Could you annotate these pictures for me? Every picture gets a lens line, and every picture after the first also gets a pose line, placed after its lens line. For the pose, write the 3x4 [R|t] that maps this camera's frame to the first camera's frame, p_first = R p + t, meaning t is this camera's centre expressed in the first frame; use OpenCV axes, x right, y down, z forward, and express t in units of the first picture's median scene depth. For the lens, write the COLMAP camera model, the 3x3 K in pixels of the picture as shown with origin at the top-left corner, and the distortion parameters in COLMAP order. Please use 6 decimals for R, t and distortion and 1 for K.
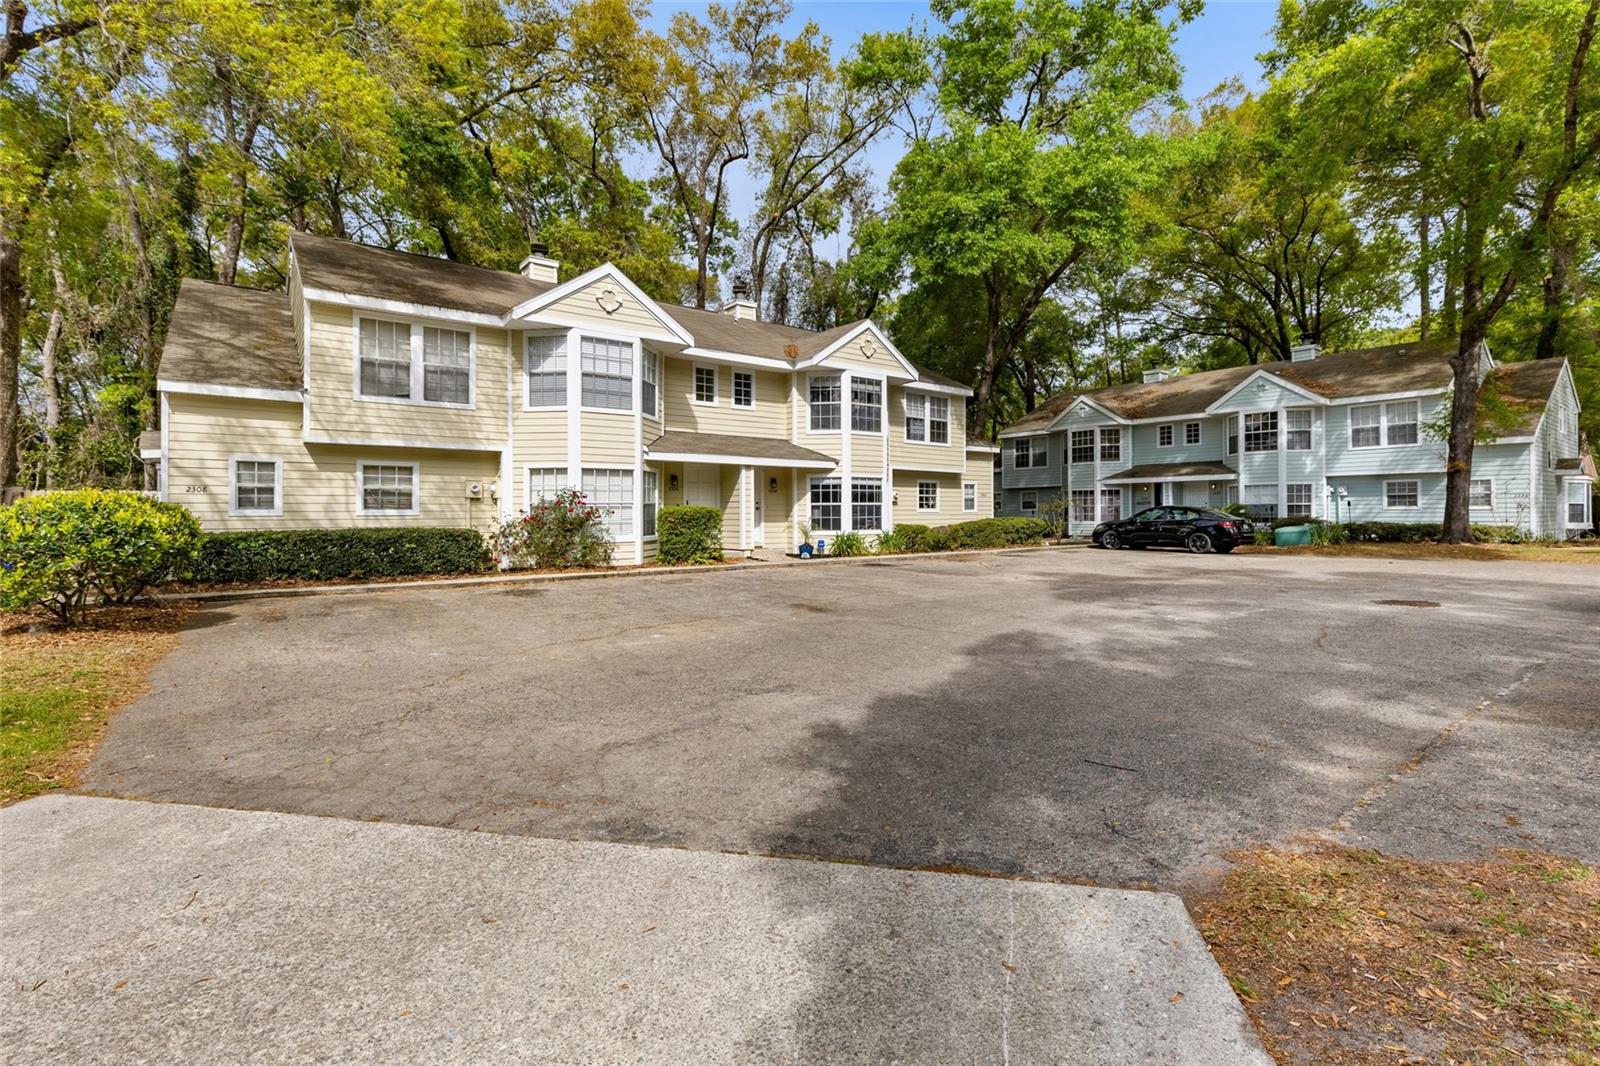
lens RADIAL K [[721.4, 0, 799.3], [0, 721.4, 519.3], [0, 0, 1]] dist [0.004615, 0.000886]
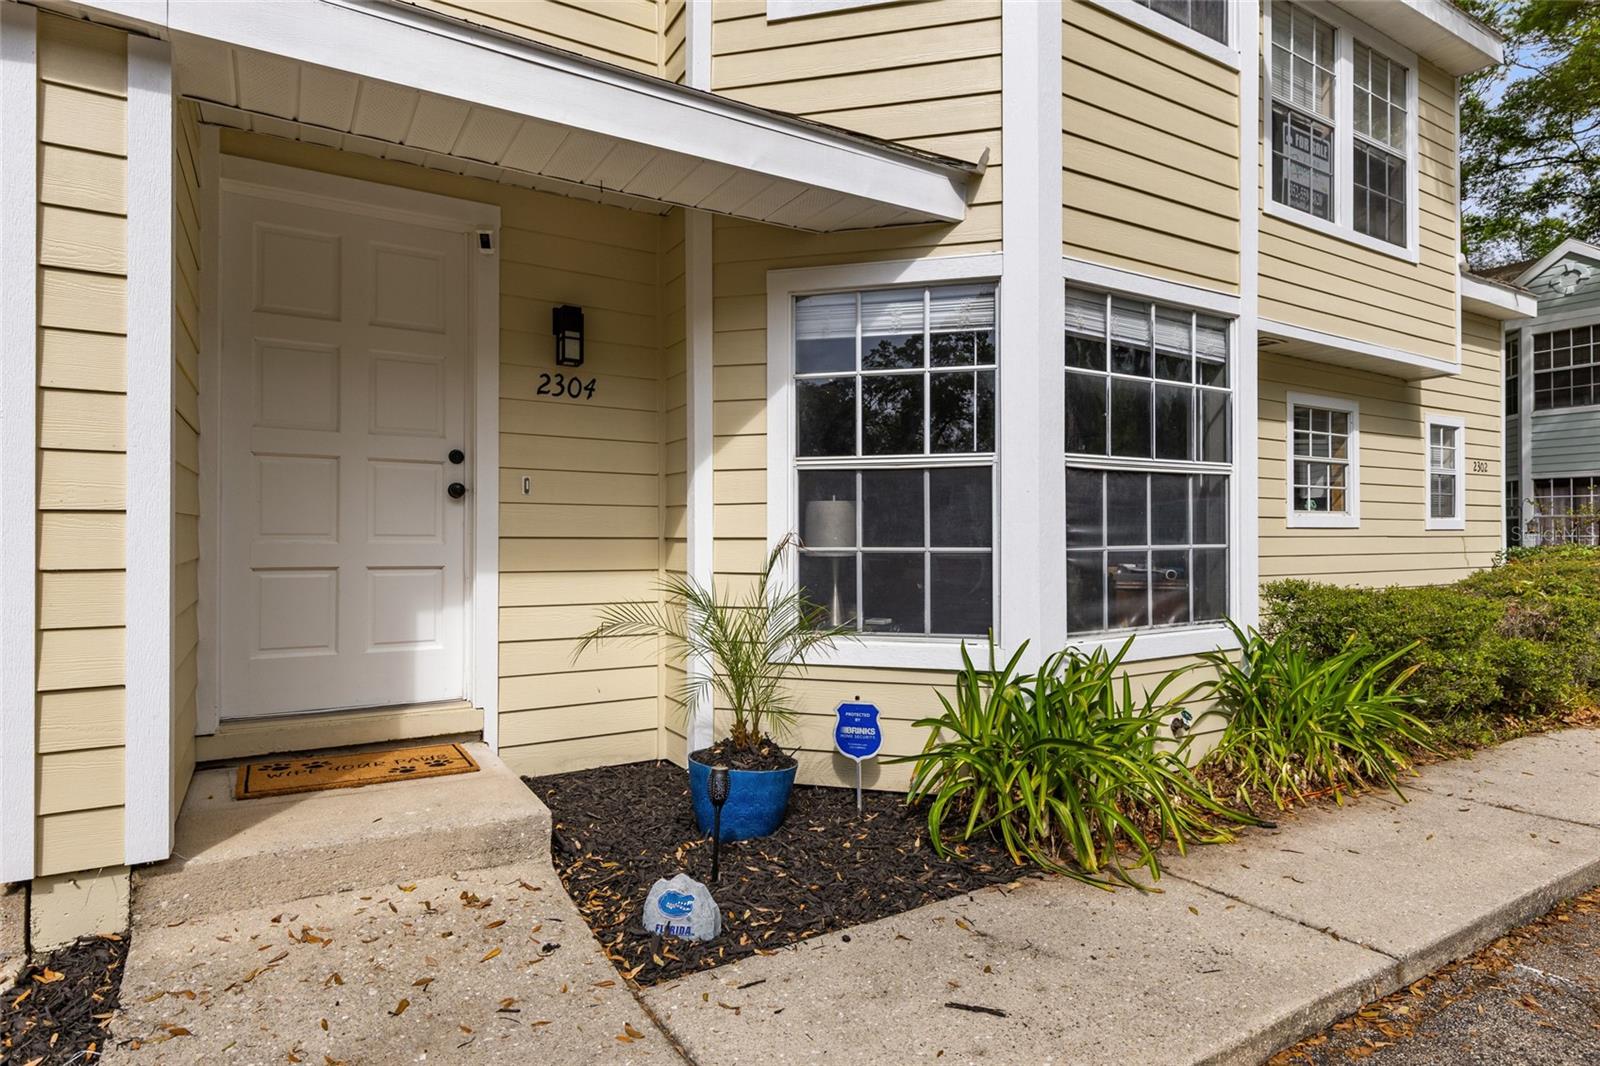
lens RADIAL K [[879.5, 0, 812.9], [0, 879.5, 532.9], [0, 0, 1]] dist [0.000455, -0.000269]
pose [[0.995651, 0.005617, -0.092988, 0.036947], [-0.006484, 0.999938, -0.009028, -0.004205], [0.092931, 0.009591, 0.995626, 0.801161]]
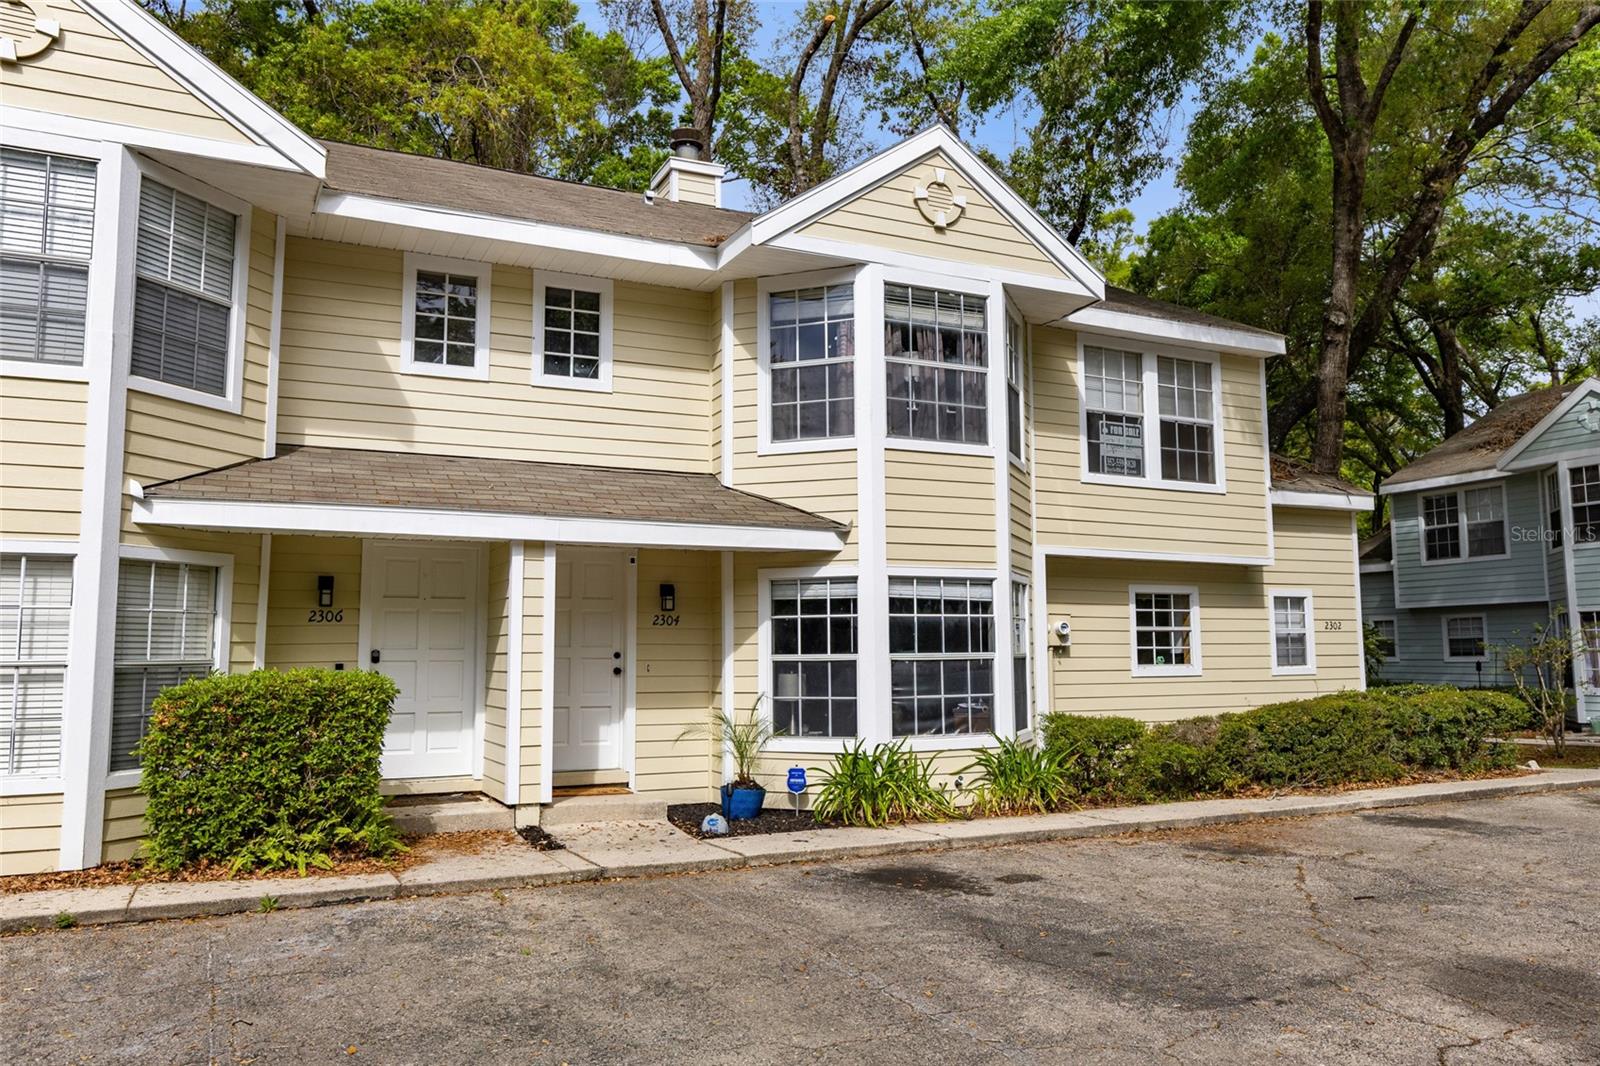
lens RADIAL K [[1188.3, 0, 799.4], [0, 1188.3, 533.1], [0, 0, 1]] dist [-0.000092, -0.006044]
pose [[0.980494, -0.021094, -0.195415, 0.137386], [-0.000478, 0.993965, -0.109693, -0.017752], [0.196550, 0.107647, 0.974567, 0.448062]]
